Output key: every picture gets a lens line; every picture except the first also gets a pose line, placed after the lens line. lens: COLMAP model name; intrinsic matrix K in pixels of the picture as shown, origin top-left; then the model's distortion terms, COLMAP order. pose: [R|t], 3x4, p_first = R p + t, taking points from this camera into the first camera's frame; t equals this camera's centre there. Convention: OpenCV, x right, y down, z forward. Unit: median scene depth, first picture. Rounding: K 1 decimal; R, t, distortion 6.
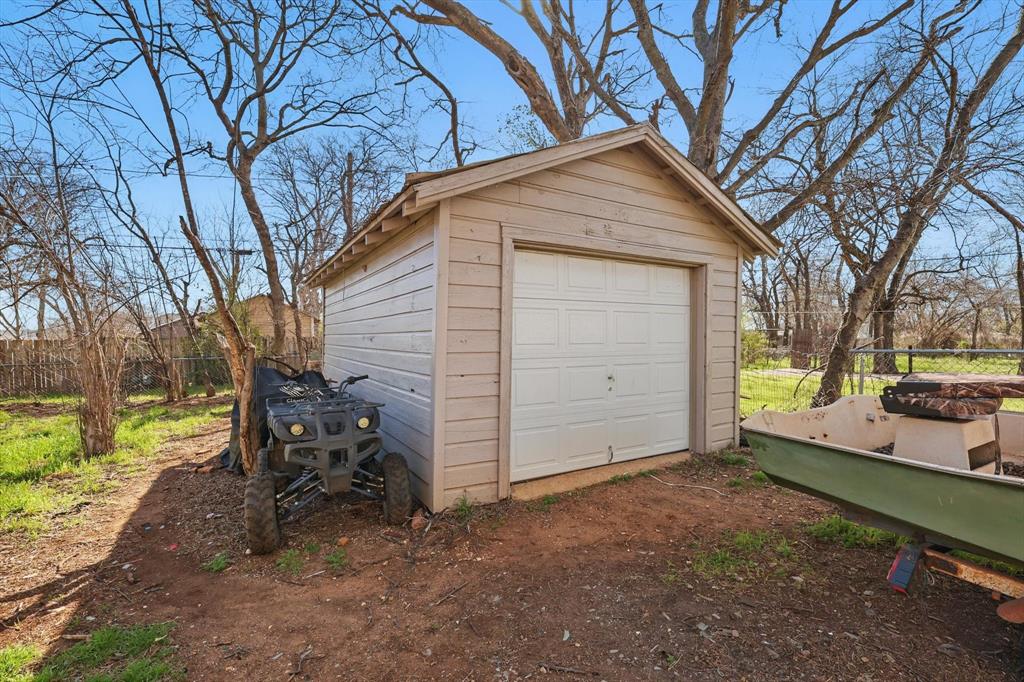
lens RADIAL K [[457.5, 0, 514.0], [0, 457.5, 347.6], [0, 0, 1]] dist [0.005917, 0.000328]
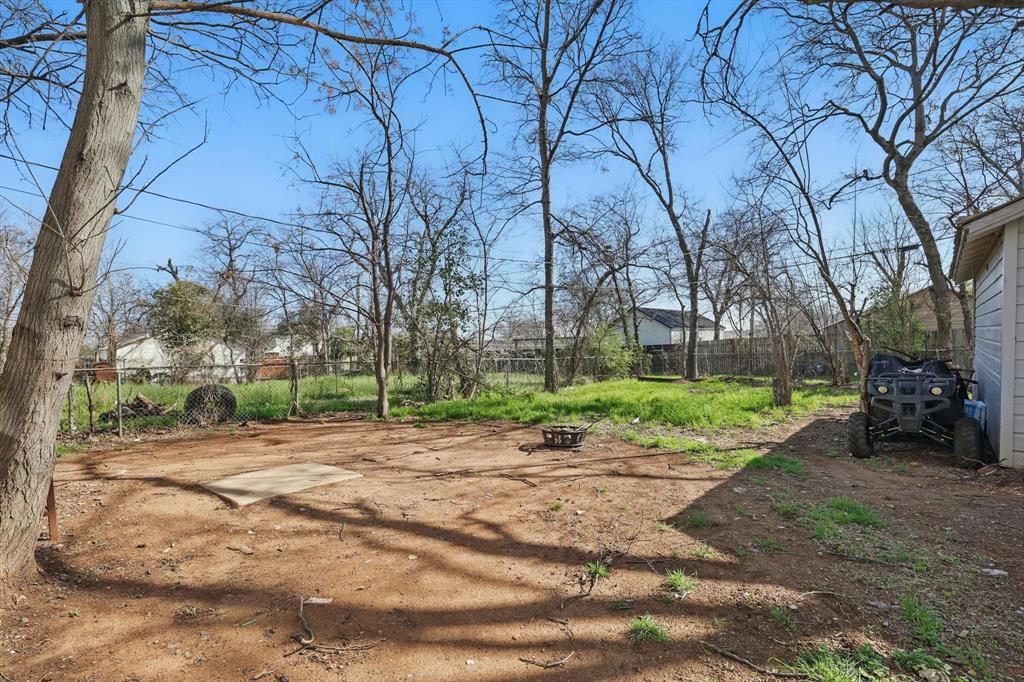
lens RADIAL K [[457.5, 0, 514.0], [0, 457.5, 347.6], [0, 0, 1]] dist [0.005917, 0.000328]
pose [[0.290798, 0.006101, -0.956765, 0.201042], [0.002756, 0.999970, 0.007214, 0.004522], [0.956780, -0.004735, 0.290773, -0.206801]]
